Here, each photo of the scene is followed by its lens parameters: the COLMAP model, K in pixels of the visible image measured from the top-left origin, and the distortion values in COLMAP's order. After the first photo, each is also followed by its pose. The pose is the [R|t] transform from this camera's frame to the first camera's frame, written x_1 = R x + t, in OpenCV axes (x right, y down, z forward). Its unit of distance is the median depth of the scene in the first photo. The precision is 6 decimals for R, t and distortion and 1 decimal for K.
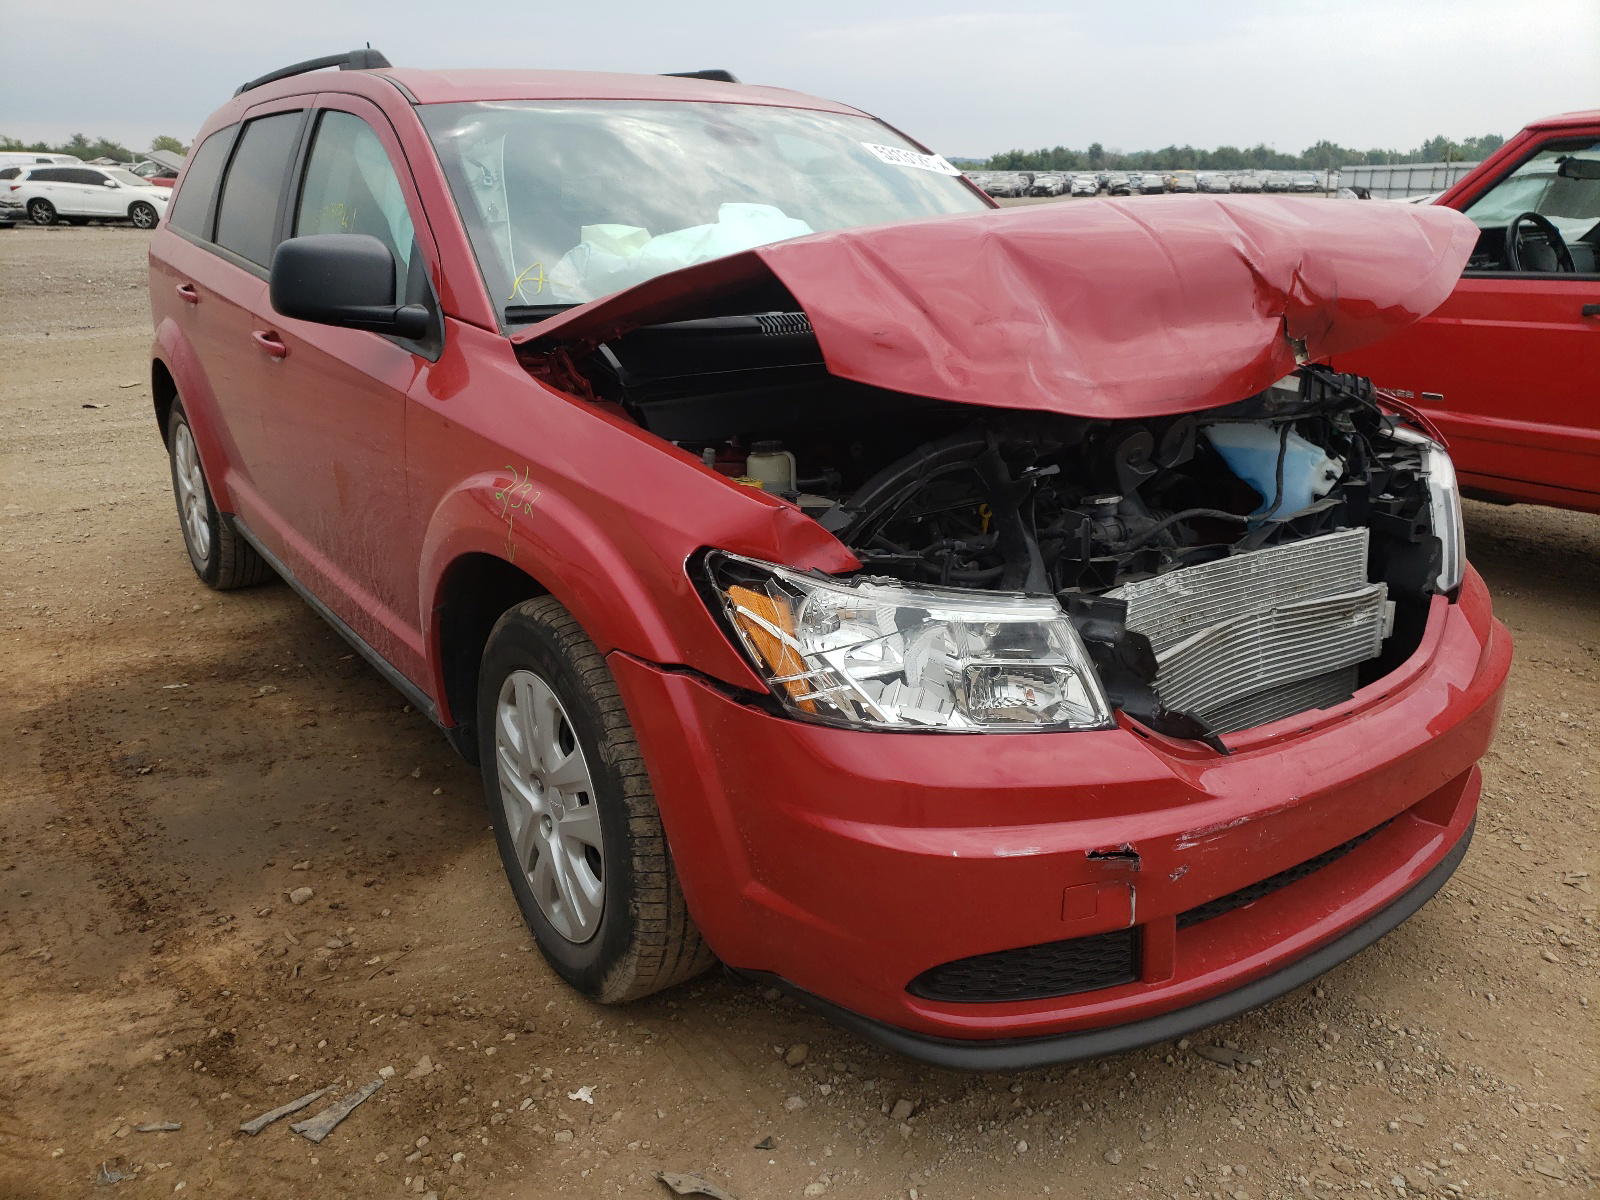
lens RADIAL K [[1244.0, 0, 800.0], [0, 1244.0, 600.0], [0, 0, 1]] dist [0.005235, 0.001553]
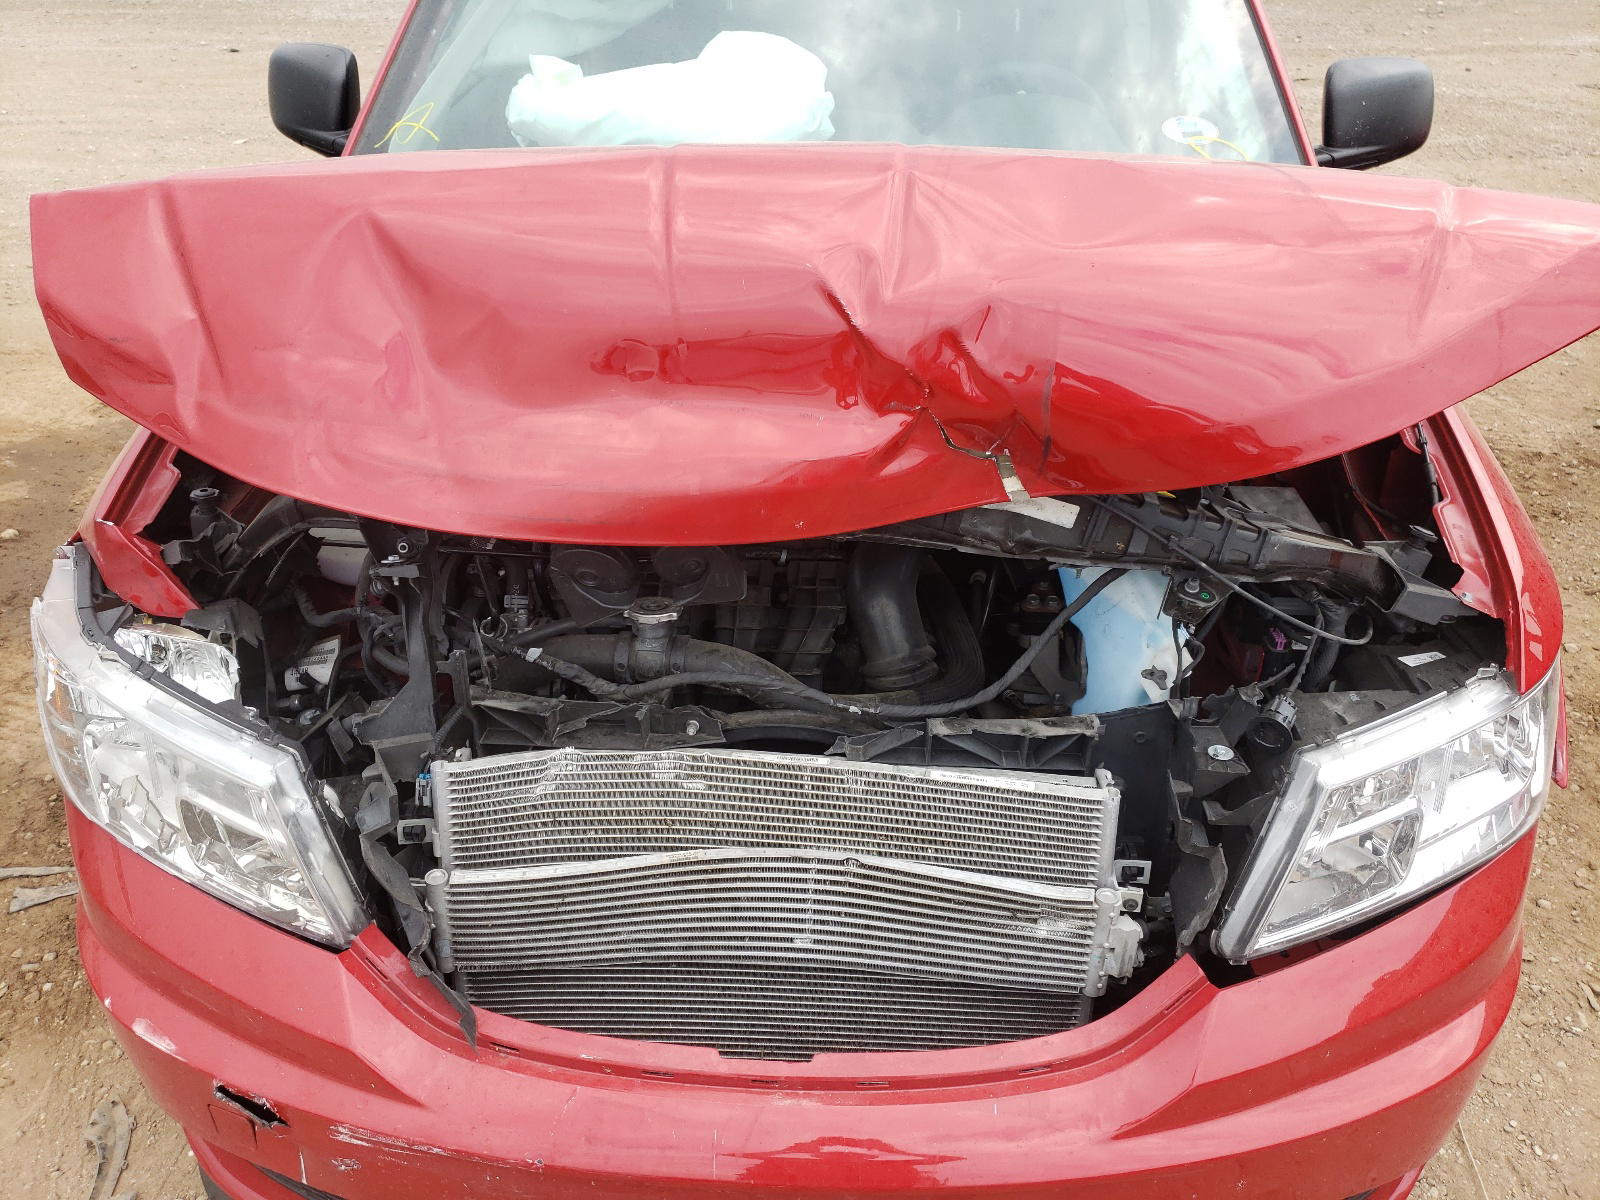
lens RADIAL K [[1244.0, 0, 800.0], [0, 1244.0, 600.0], [0, 0, 1]] dist [0.005235, 0.001553]
pose [[0.786260, 0.328721, -0.523199, 0.660476], [-0.205745, 0.937706, 0.279959, -0.291997], [0.582635, -0.112475, 0.804913, 0.512480]]
